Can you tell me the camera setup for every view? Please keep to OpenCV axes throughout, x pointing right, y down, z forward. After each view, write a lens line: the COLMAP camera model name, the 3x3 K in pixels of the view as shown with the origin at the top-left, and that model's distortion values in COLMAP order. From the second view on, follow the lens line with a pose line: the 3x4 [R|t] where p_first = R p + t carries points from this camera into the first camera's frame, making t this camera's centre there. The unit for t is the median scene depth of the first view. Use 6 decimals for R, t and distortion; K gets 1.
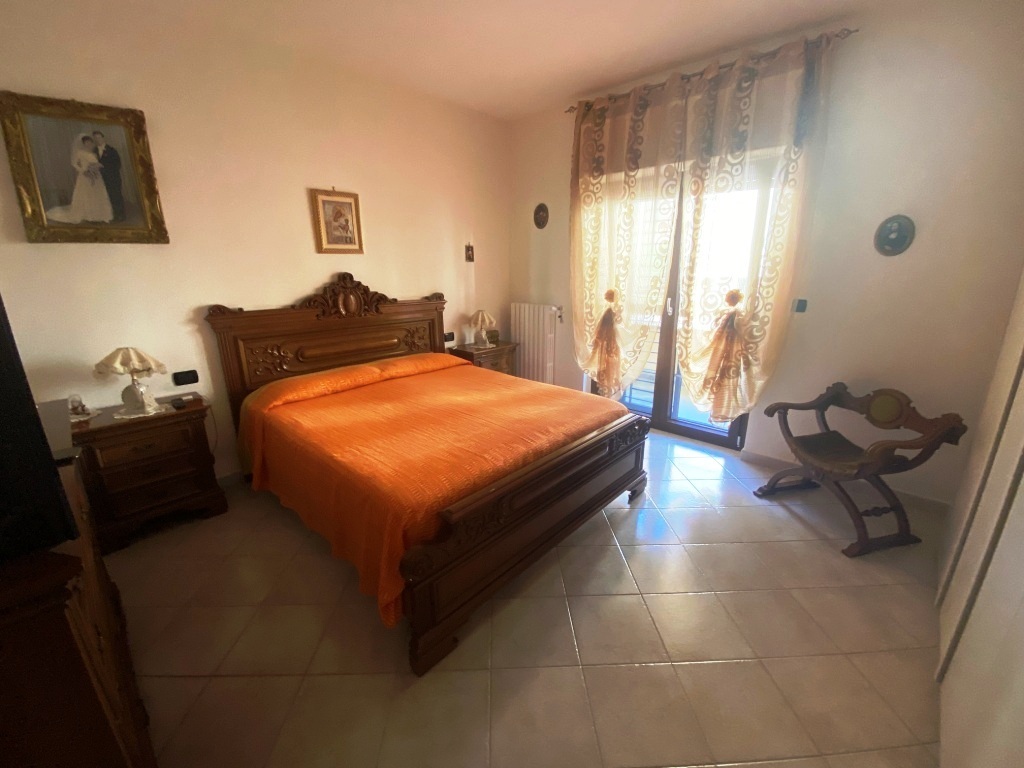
lens RADIAL K [[410.6, 0, 508.0], [0, 410.6, 382.7], [0, 0, 1]] dist [0.019917, -0.026365]
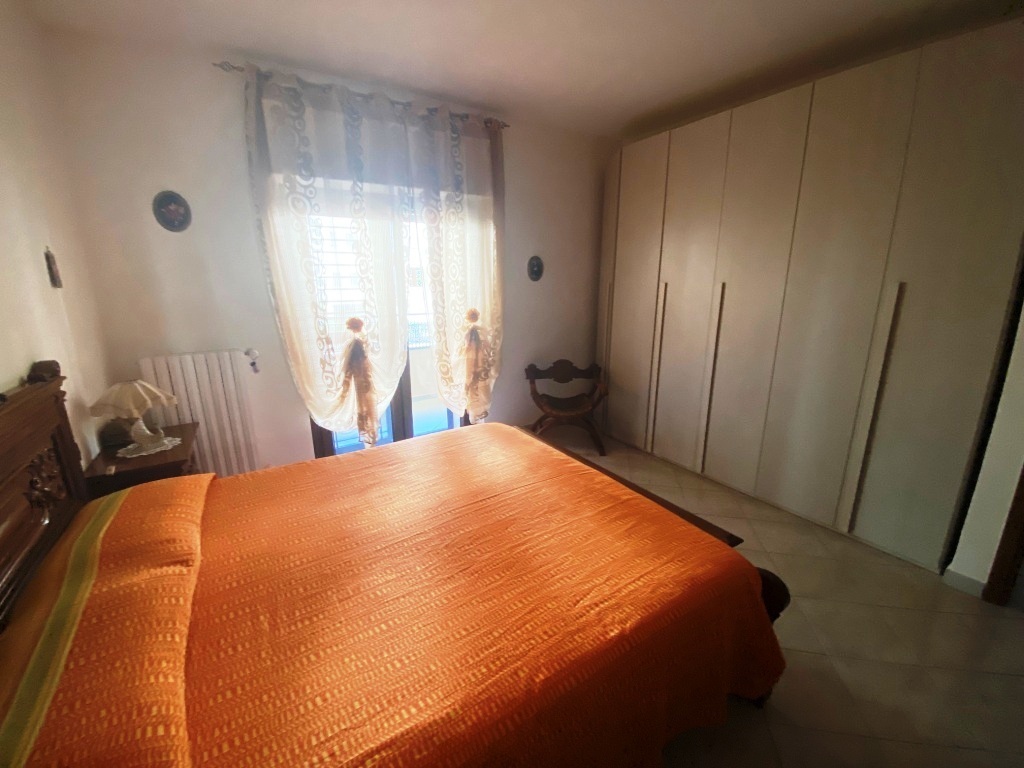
lens RADIAL K [[410.6, 0, 508.0], [0, 410.6, 382.7], [0, 0, 1]] dist [0.019917, -0.026365]
pose [[0.252735, -0.226919, 0.940549, -0.535726], [0.268963, 0.950270, 0.156992, -0.161918], [-0.929400, 0.213295, 0.301200, 0.529137]]
